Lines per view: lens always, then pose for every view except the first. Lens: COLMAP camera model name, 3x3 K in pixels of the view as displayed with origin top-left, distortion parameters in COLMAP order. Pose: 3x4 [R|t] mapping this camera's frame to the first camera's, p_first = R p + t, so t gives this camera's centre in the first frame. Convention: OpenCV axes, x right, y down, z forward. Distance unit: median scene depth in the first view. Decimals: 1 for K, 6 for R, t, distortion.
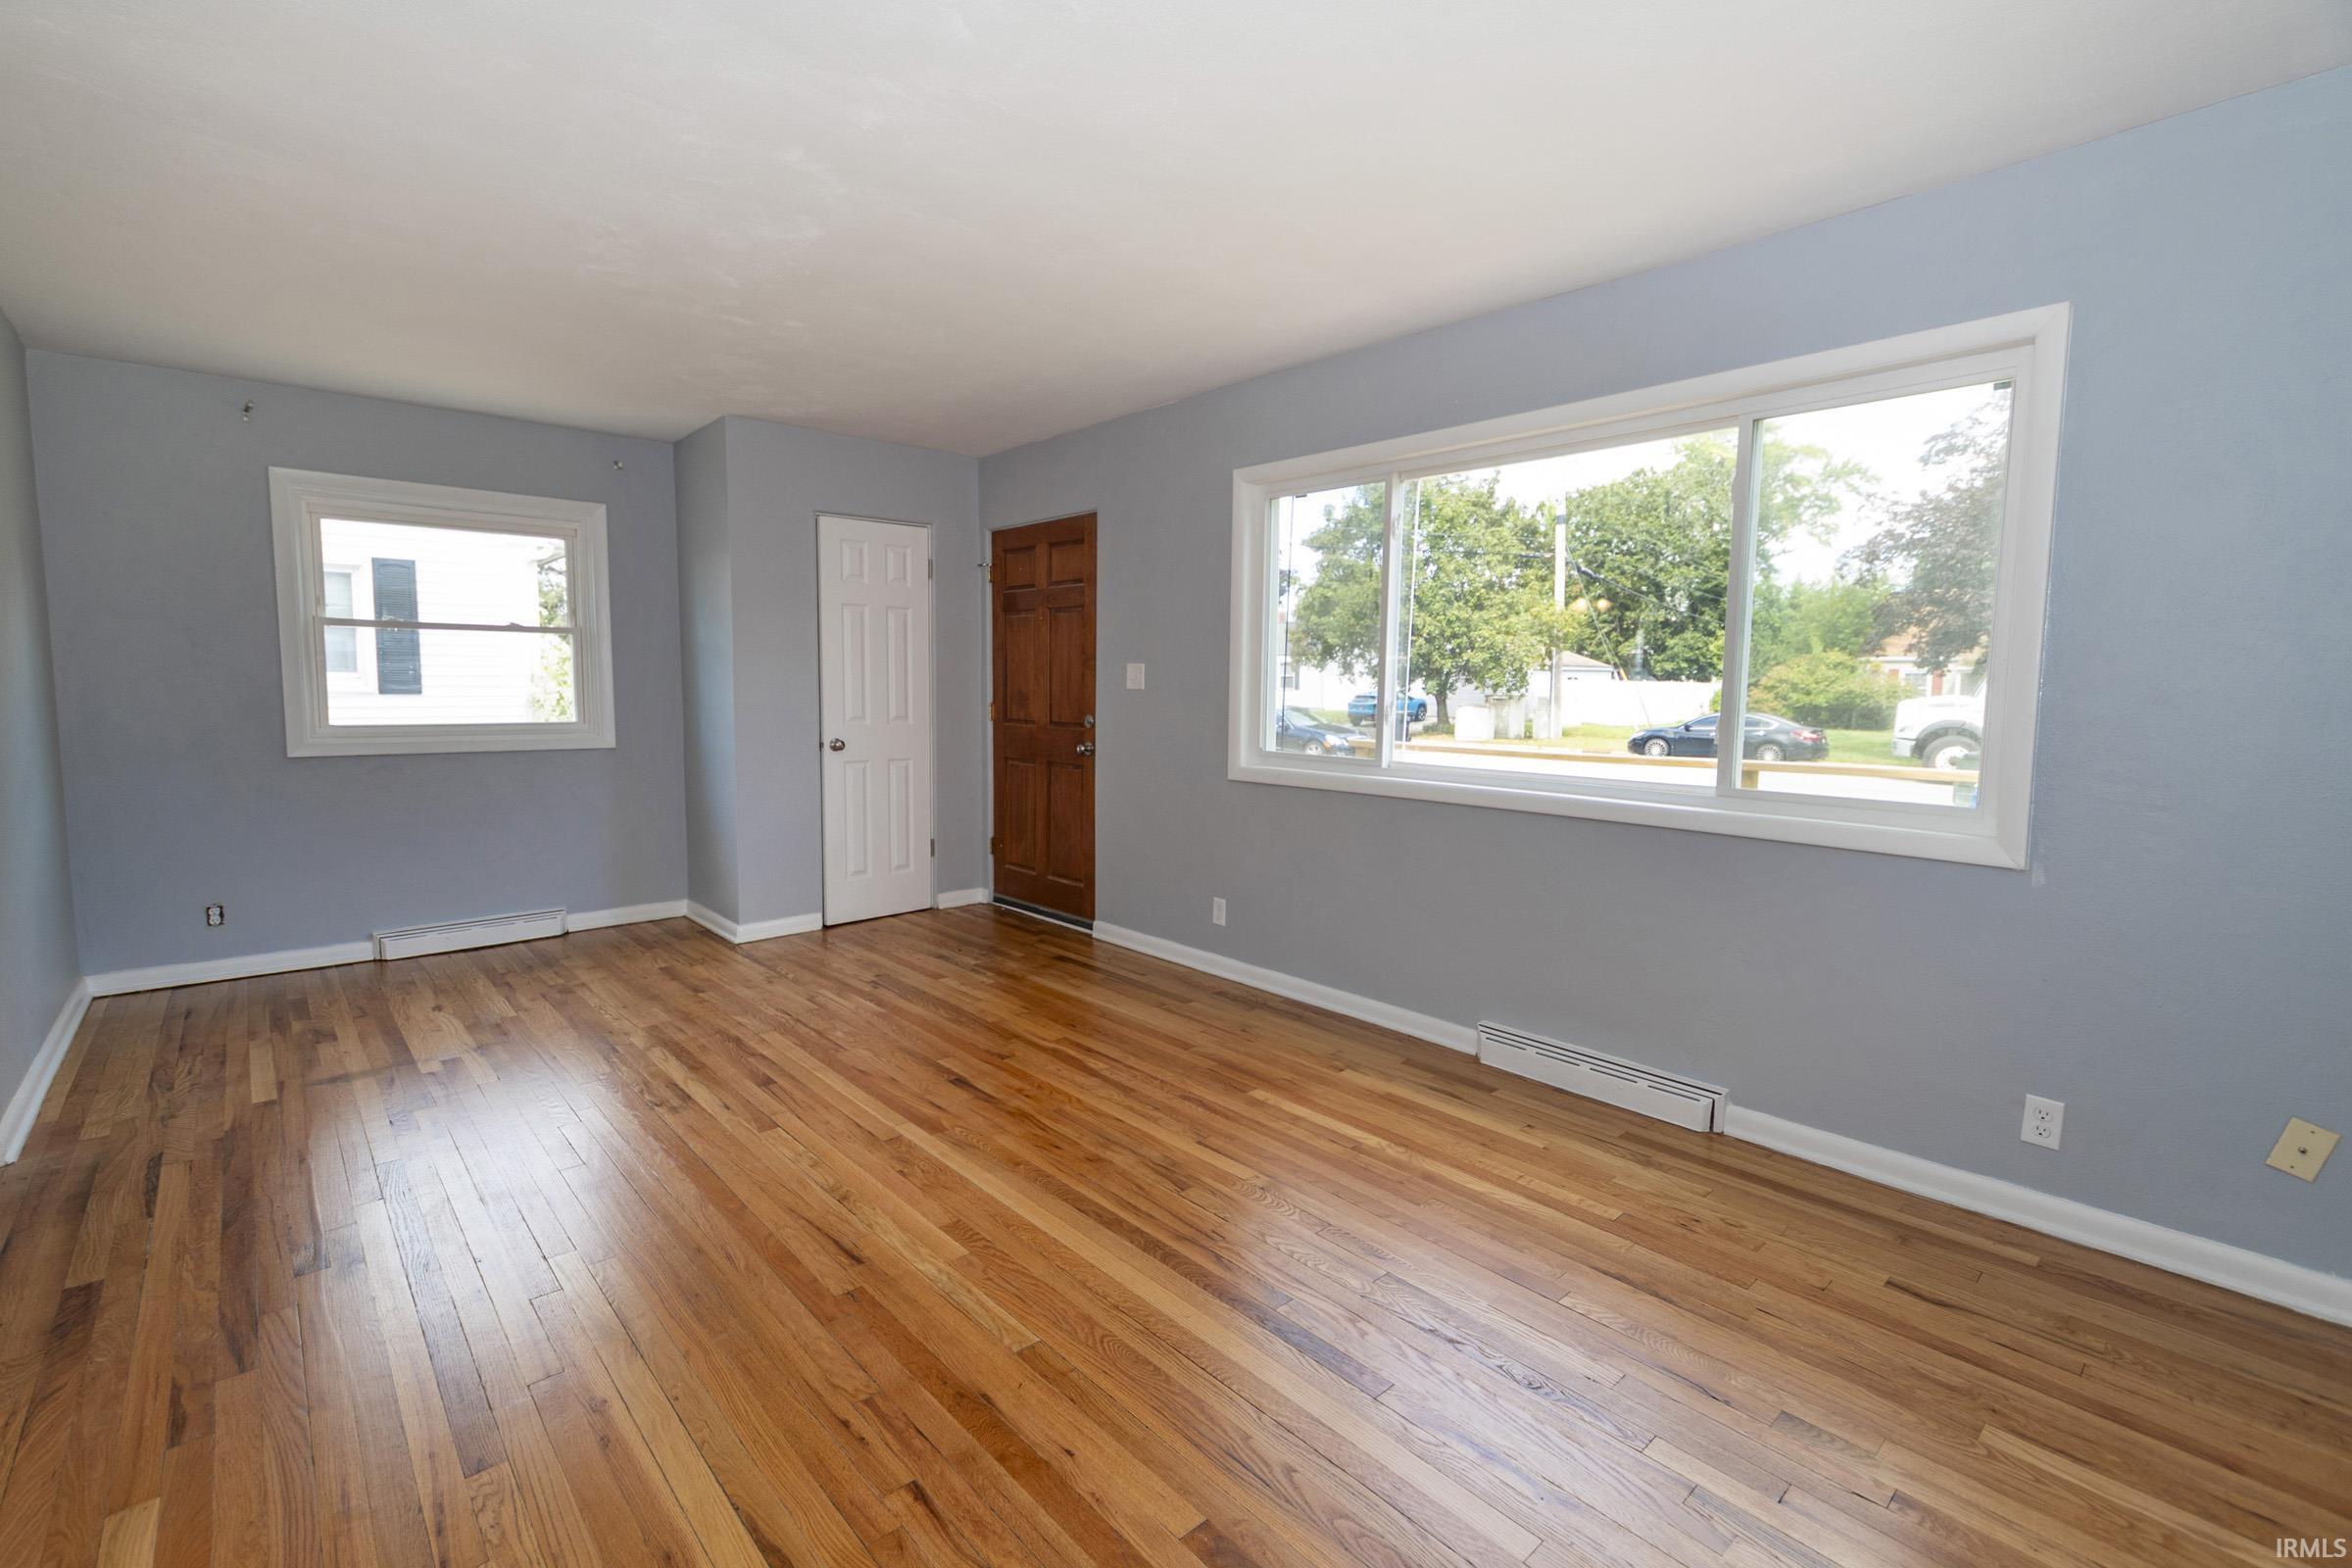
lens RADIAL K [[1020.1, 0, 1158.8], [0, 1020.1, 776.8], [0, 0, 1]] dist [0.000953, 0.000091]
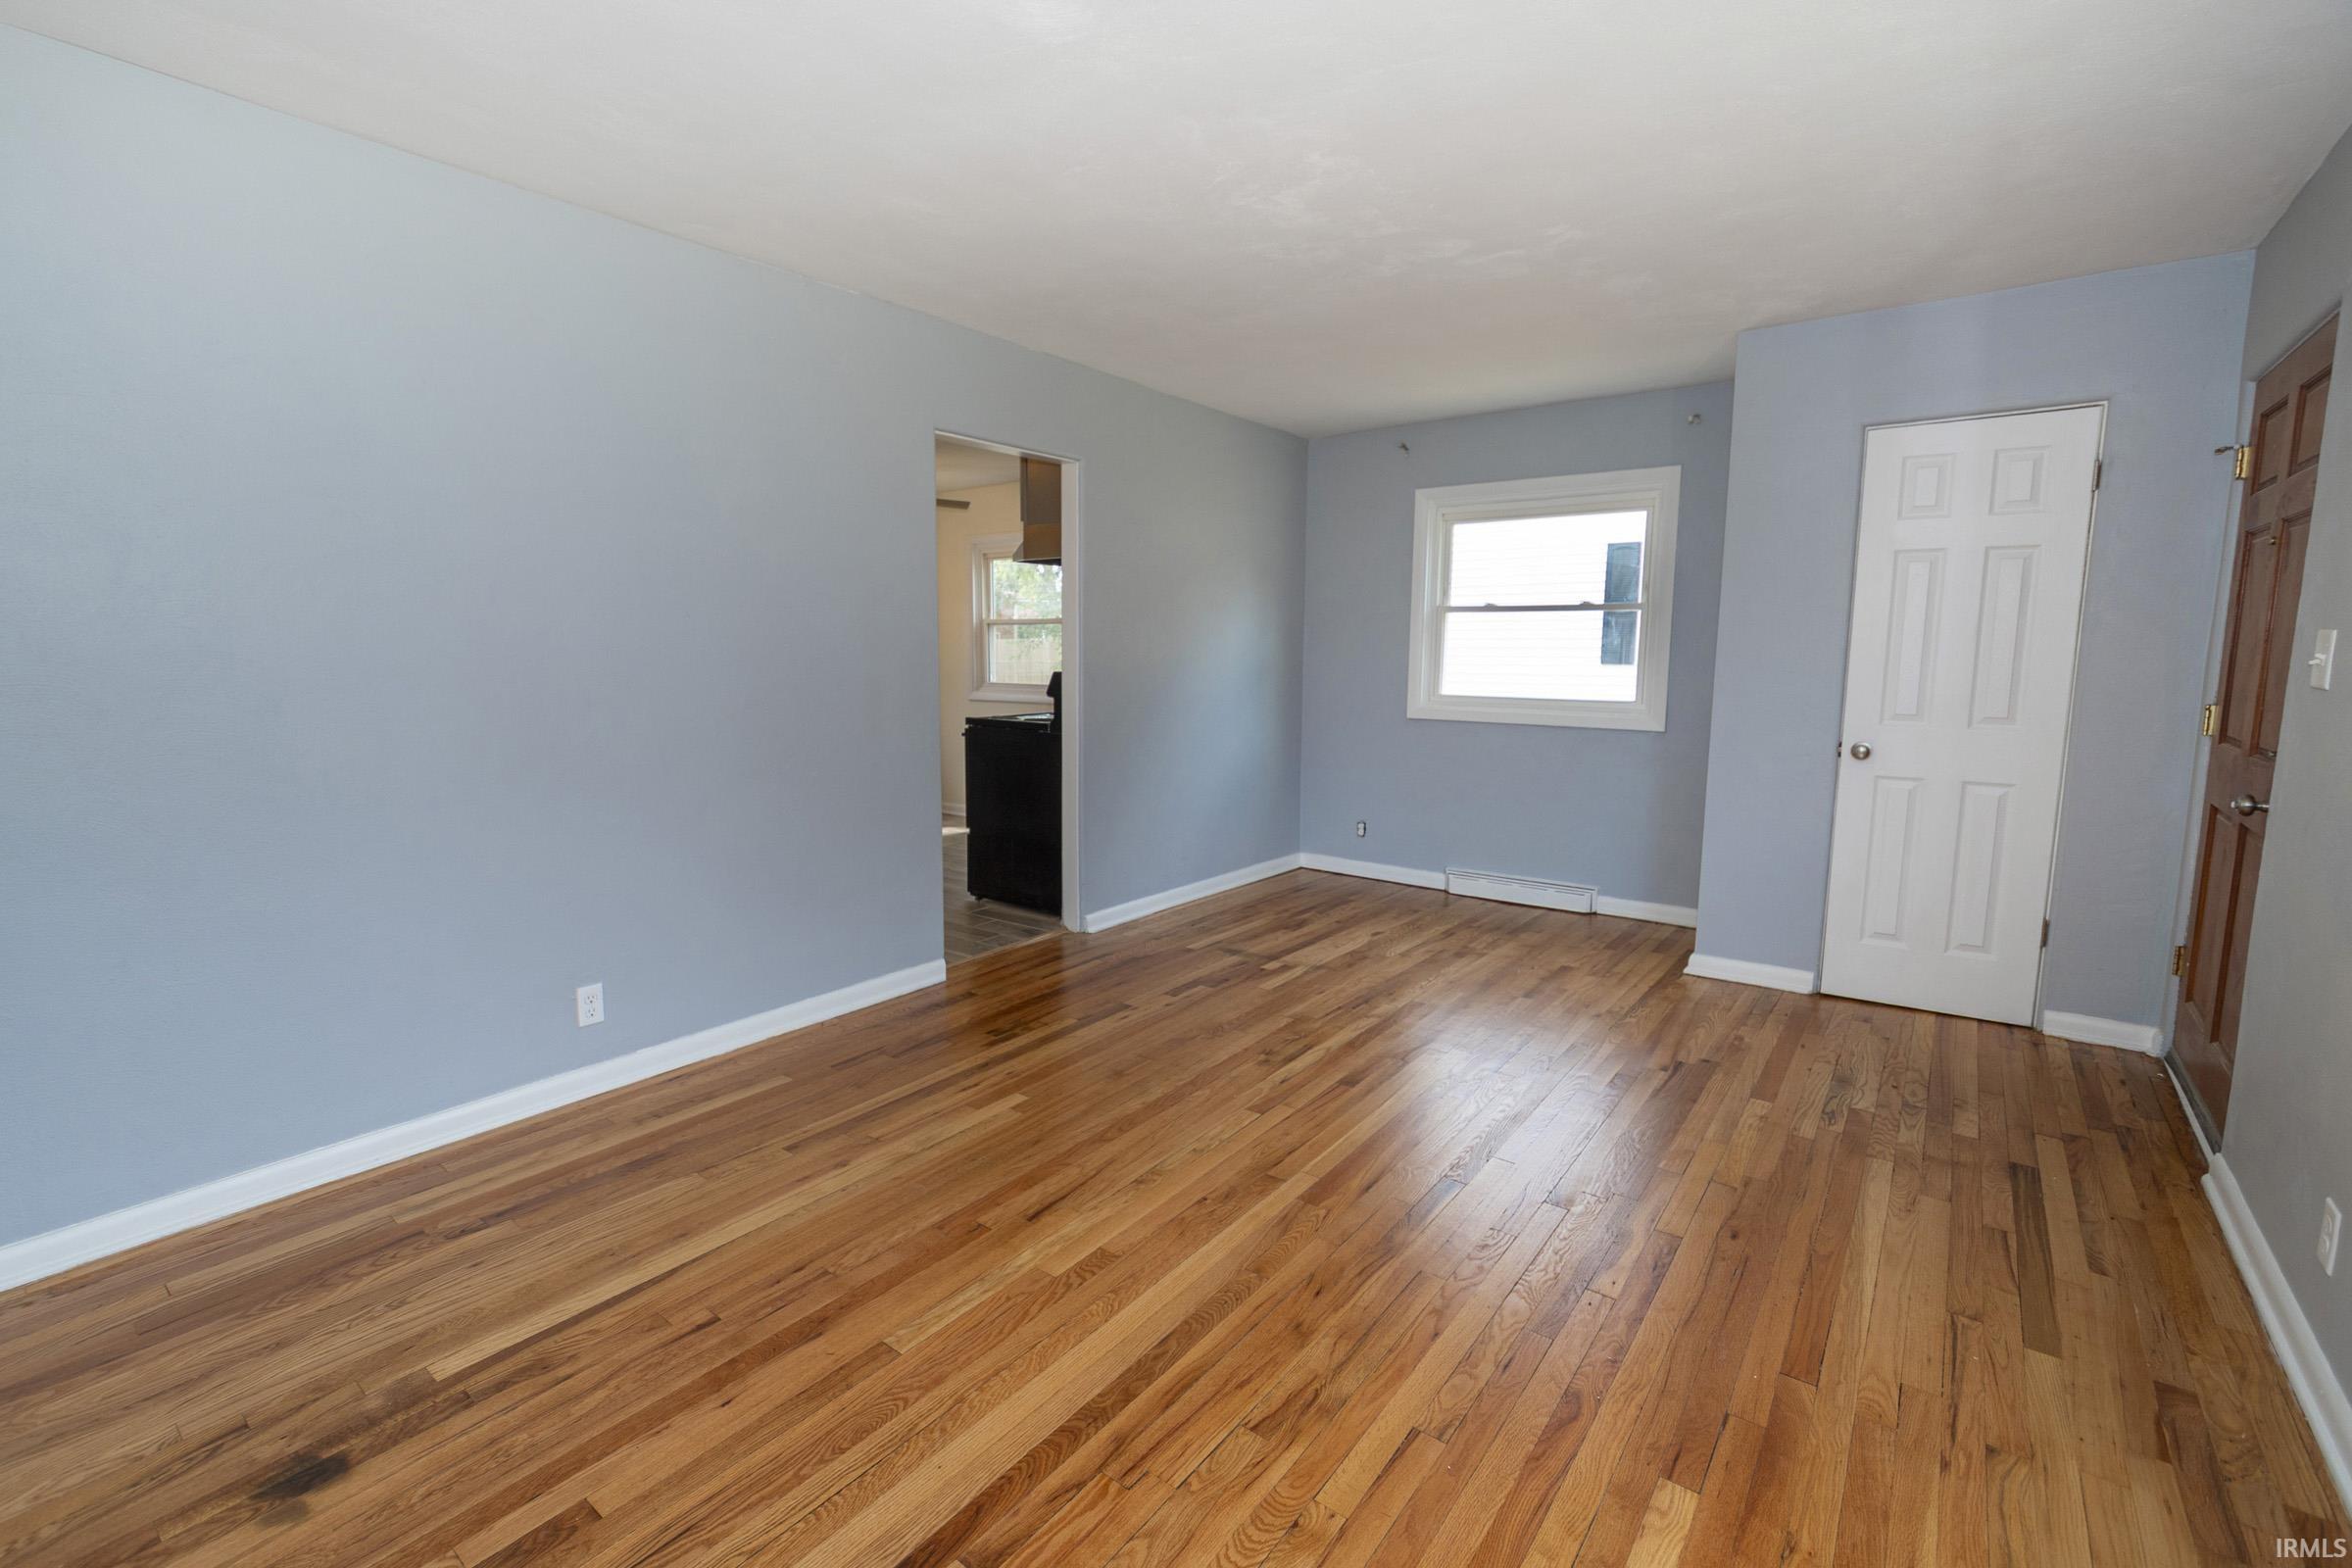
lens RADIAL K [[1037.8, 0, 1154.7], [0, 1037.8, 770.7], [0, 0, 1]] dist [-0.000073, -0.006478]
pose [[0.174352, 0.112818, -0.978199, 0.405277], [-0.093133, 0.990851, 0.097678, -0.055028], [0.980269, 0.074072, 0.183264, 0.501118]]
